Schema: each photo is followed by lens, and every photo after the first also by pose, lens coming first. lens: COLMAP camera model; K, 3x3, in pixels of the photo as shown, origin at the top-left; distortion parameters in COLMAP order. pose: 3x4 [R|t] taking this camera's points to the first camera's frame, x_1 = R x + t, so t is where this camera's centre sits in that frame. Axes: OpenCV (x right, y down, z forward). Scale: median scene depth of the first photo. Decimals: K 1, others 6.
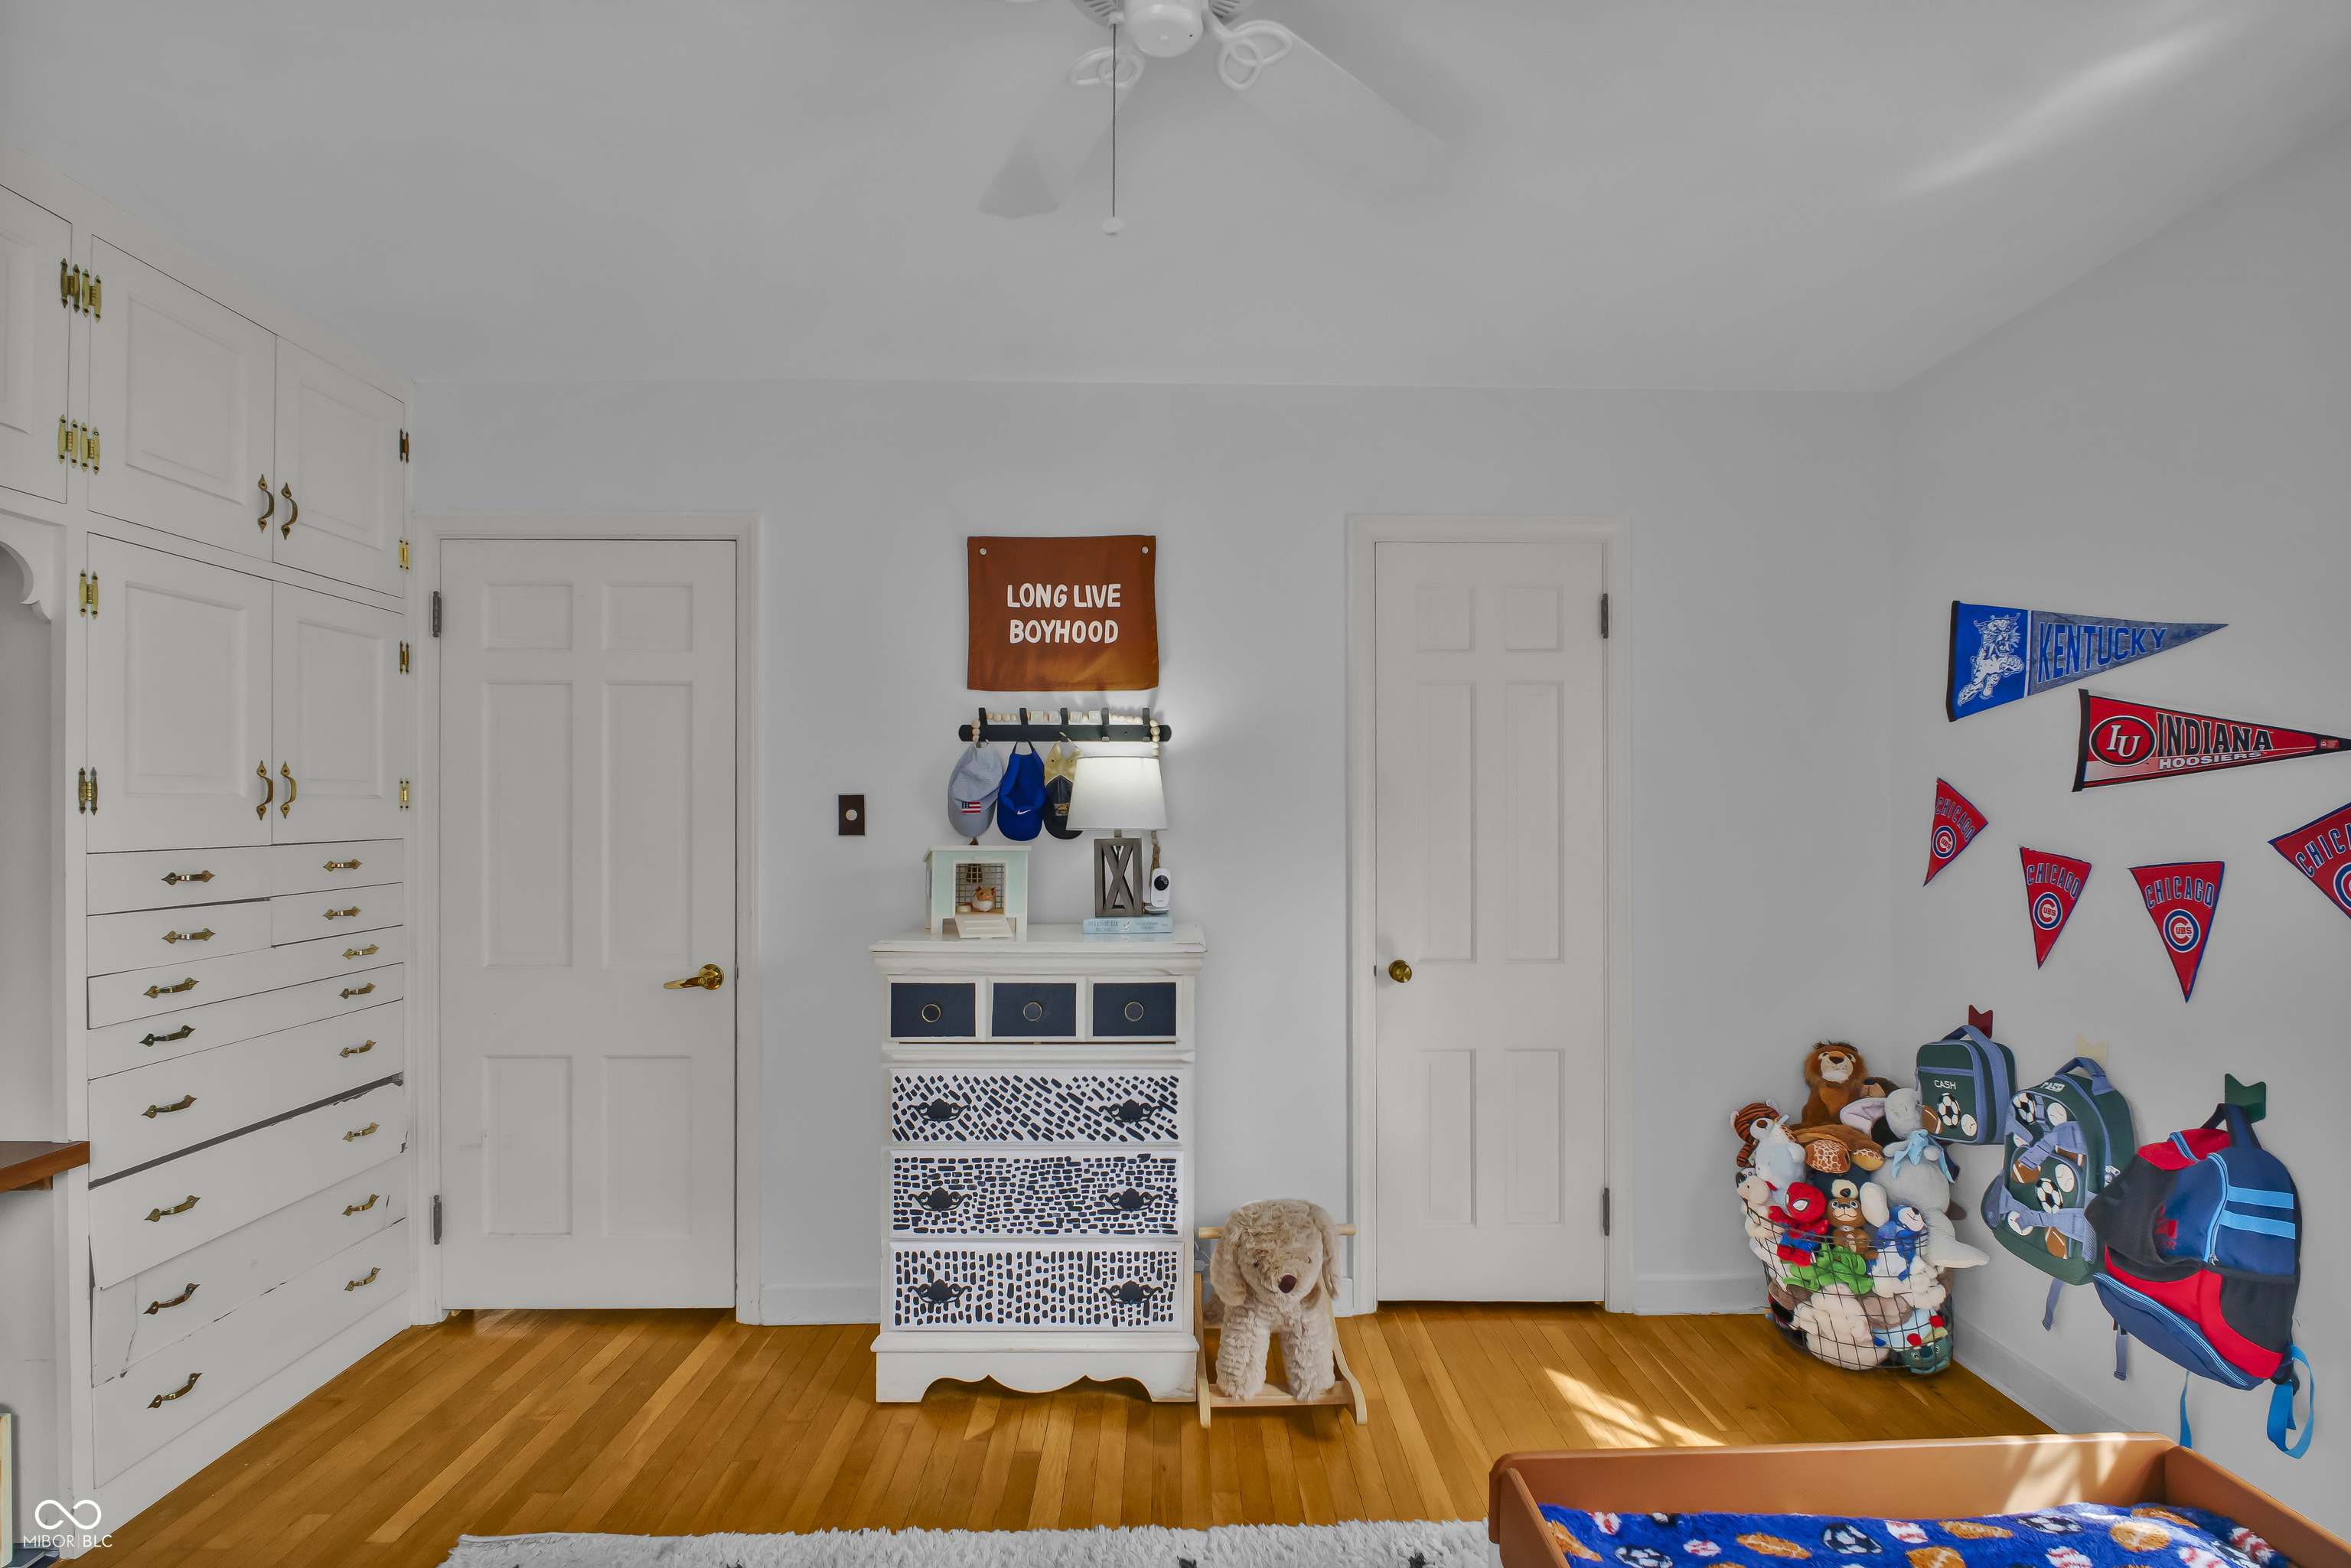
lens RADIAL K [[1111.4, 0, 1185.7], [0, 1111.4, 808.2], [0, 0, 1]] dist [-0.009544, -0.005529]
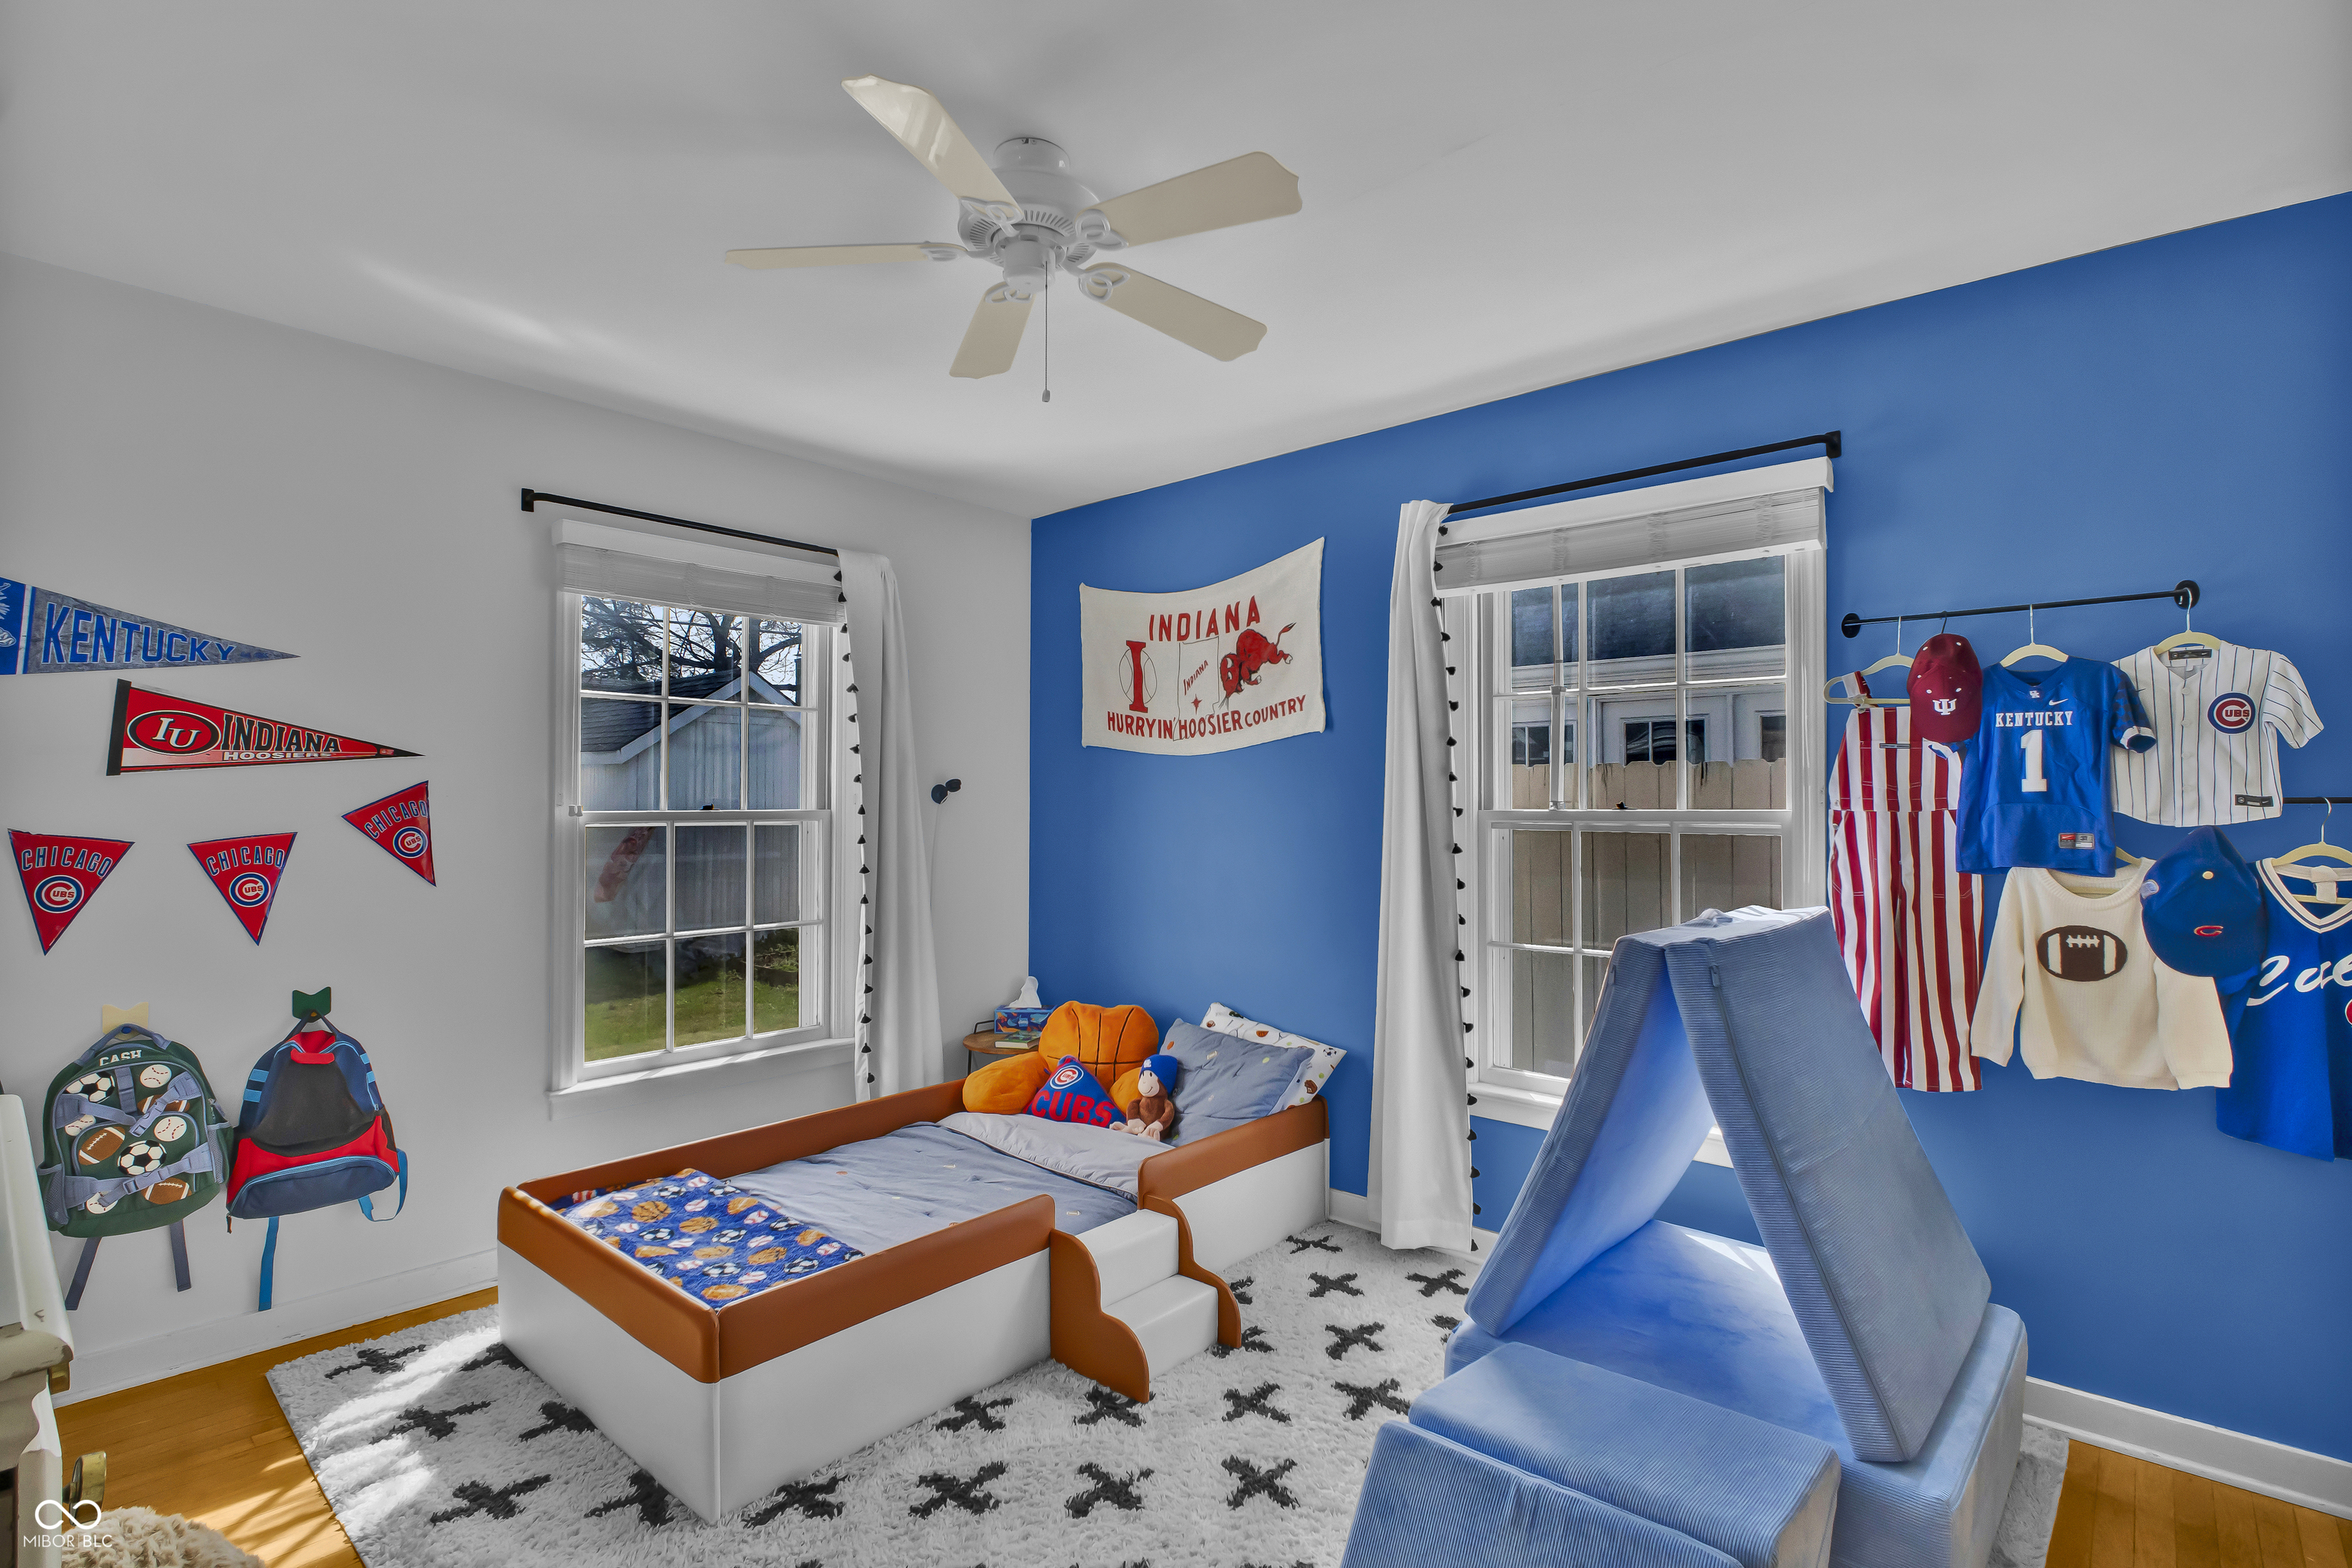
lens RADIAL K [[1112.0, 0, 1192.6], [0, 1112.0, 782.5], [0, 0, 1]] dist [-0.009544, -0.005529]
pose [[-0.735142, 0.009640, 0.677845, -0.617091], [-0.003769, 0.999825, -0.018307, 0.006443], [-0.677903, -0.016013, -0.734977, 0.995507]]
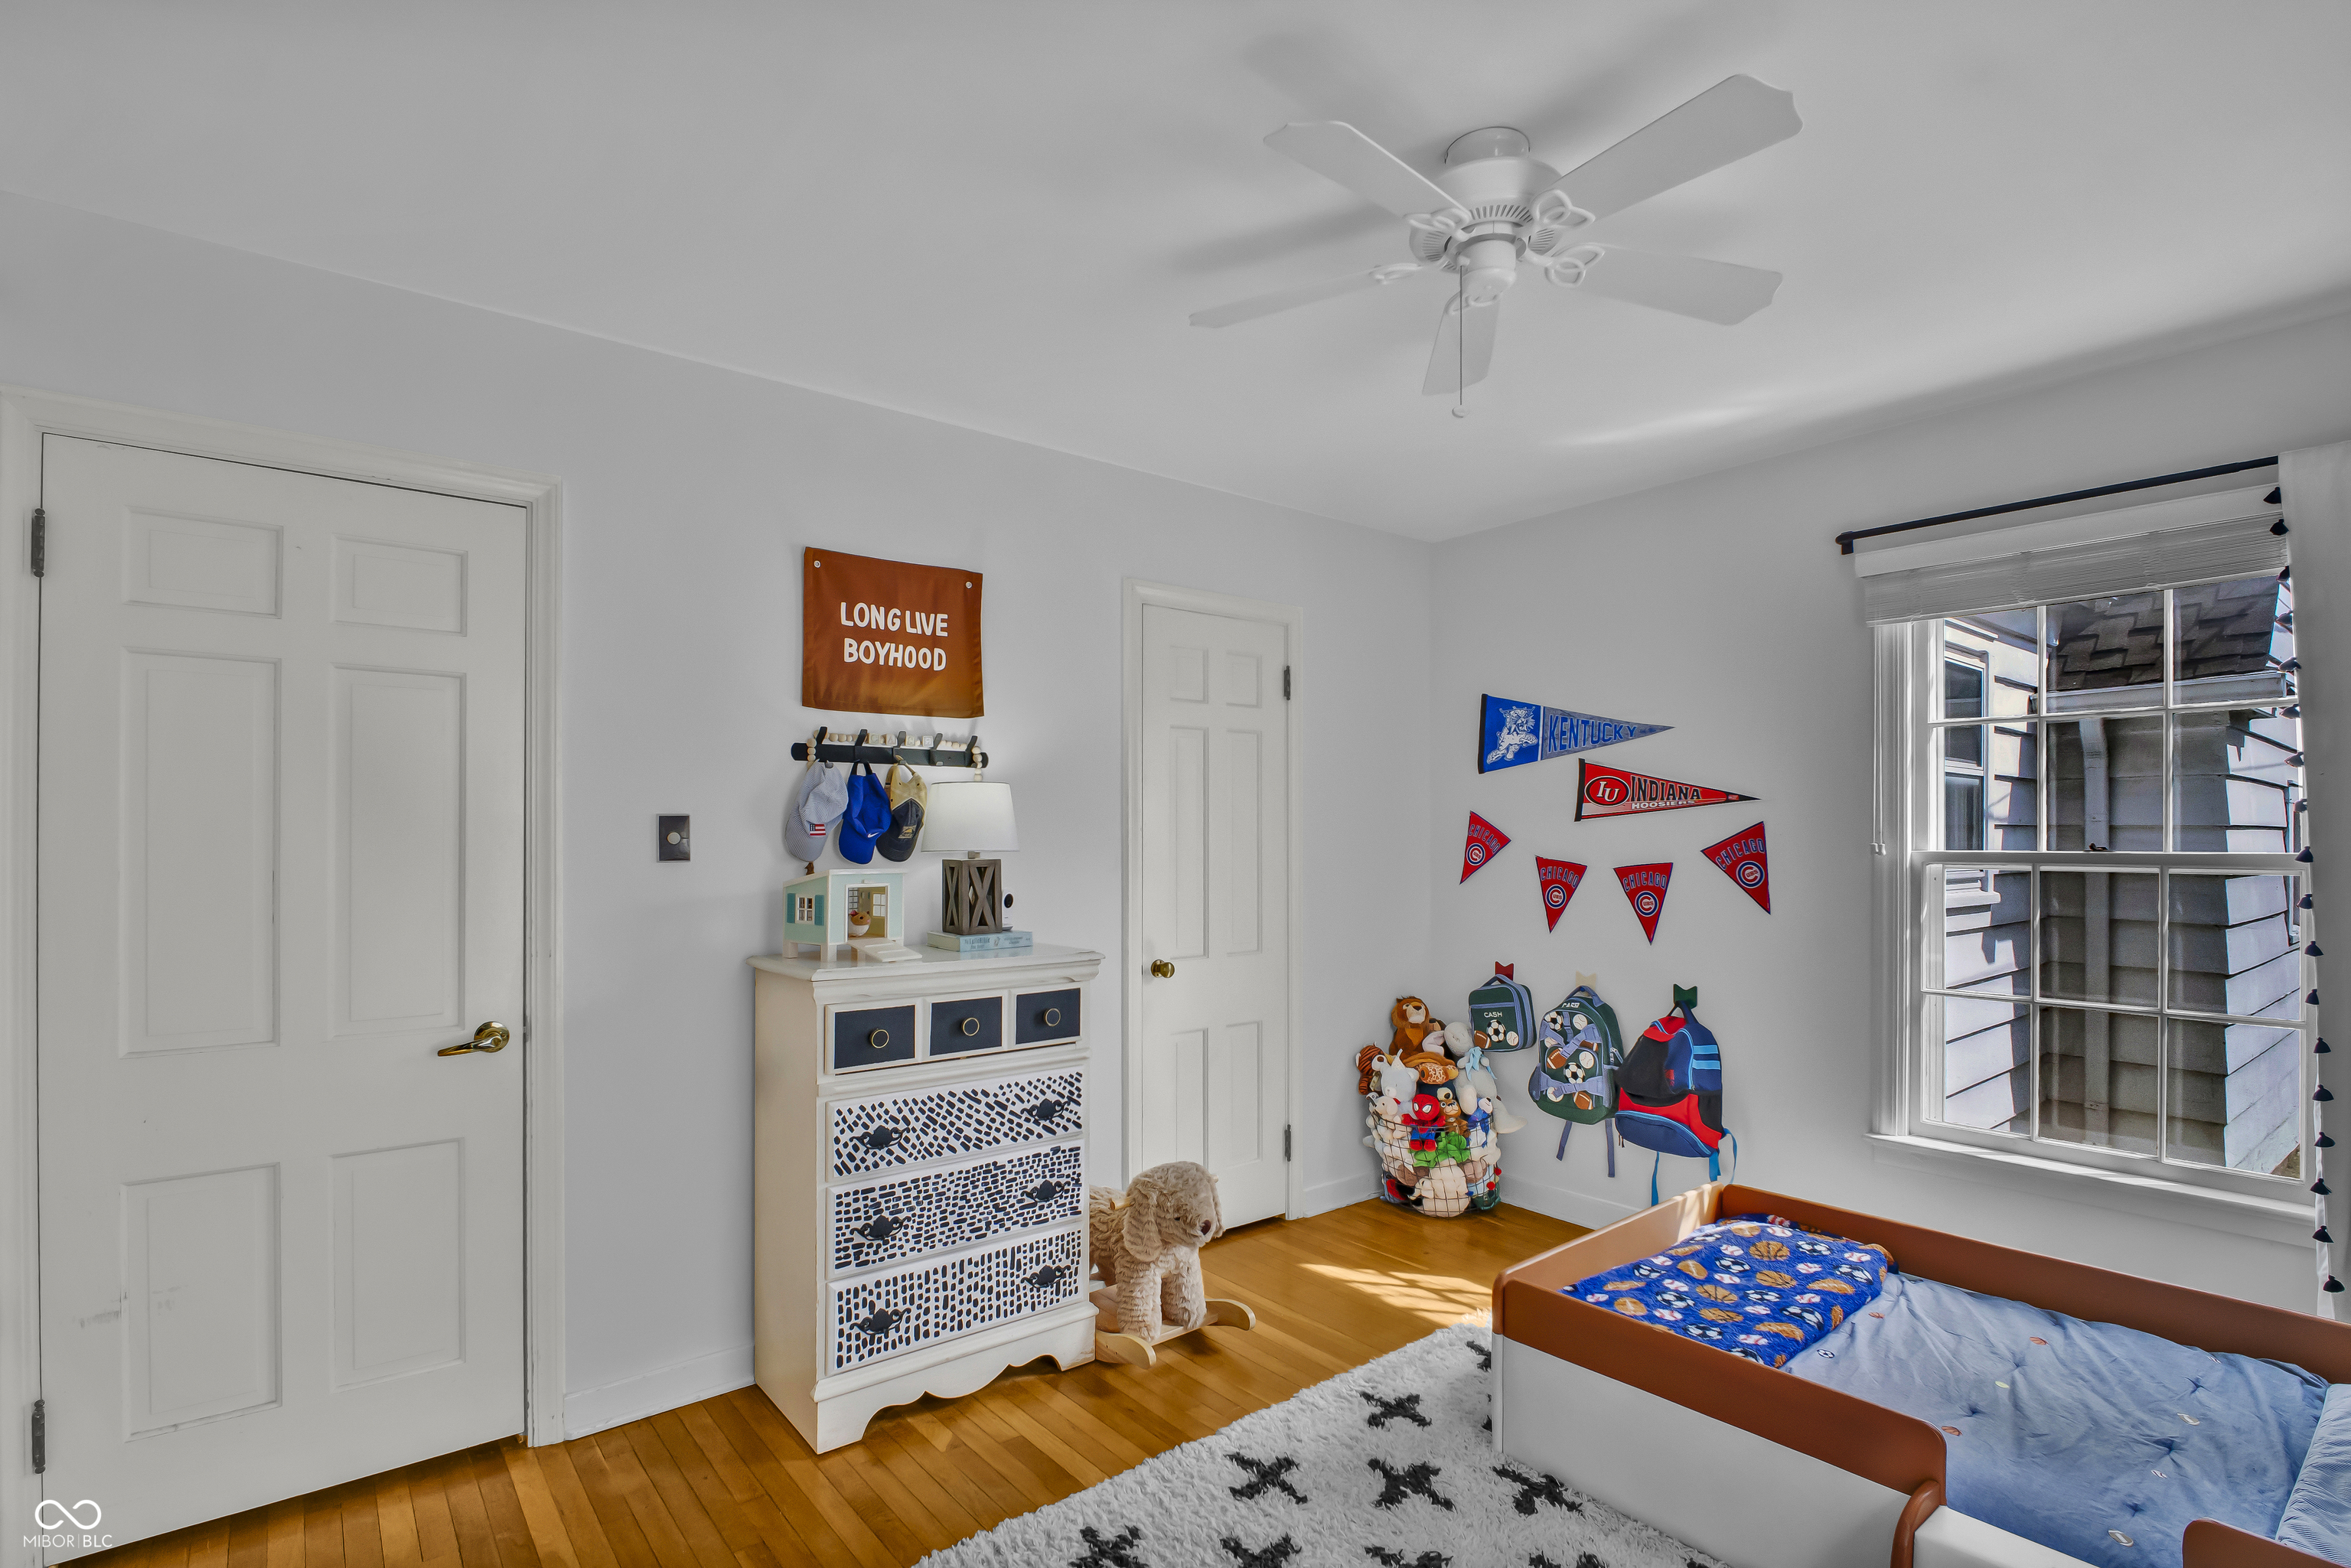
lens RADIAL K [[1111.4, 0, 1148.3], [0, 1111.4, 828.6], [0, 0, 1]] dist [-0.009544, -0.005529]
pose [[0.801377, 0.002419, 0.598154, -0.621430], [-0.001835, 0.999997, -0.001586, -0.000915], [-0.598156, 0.000174, 0.801380, 0.067370]]
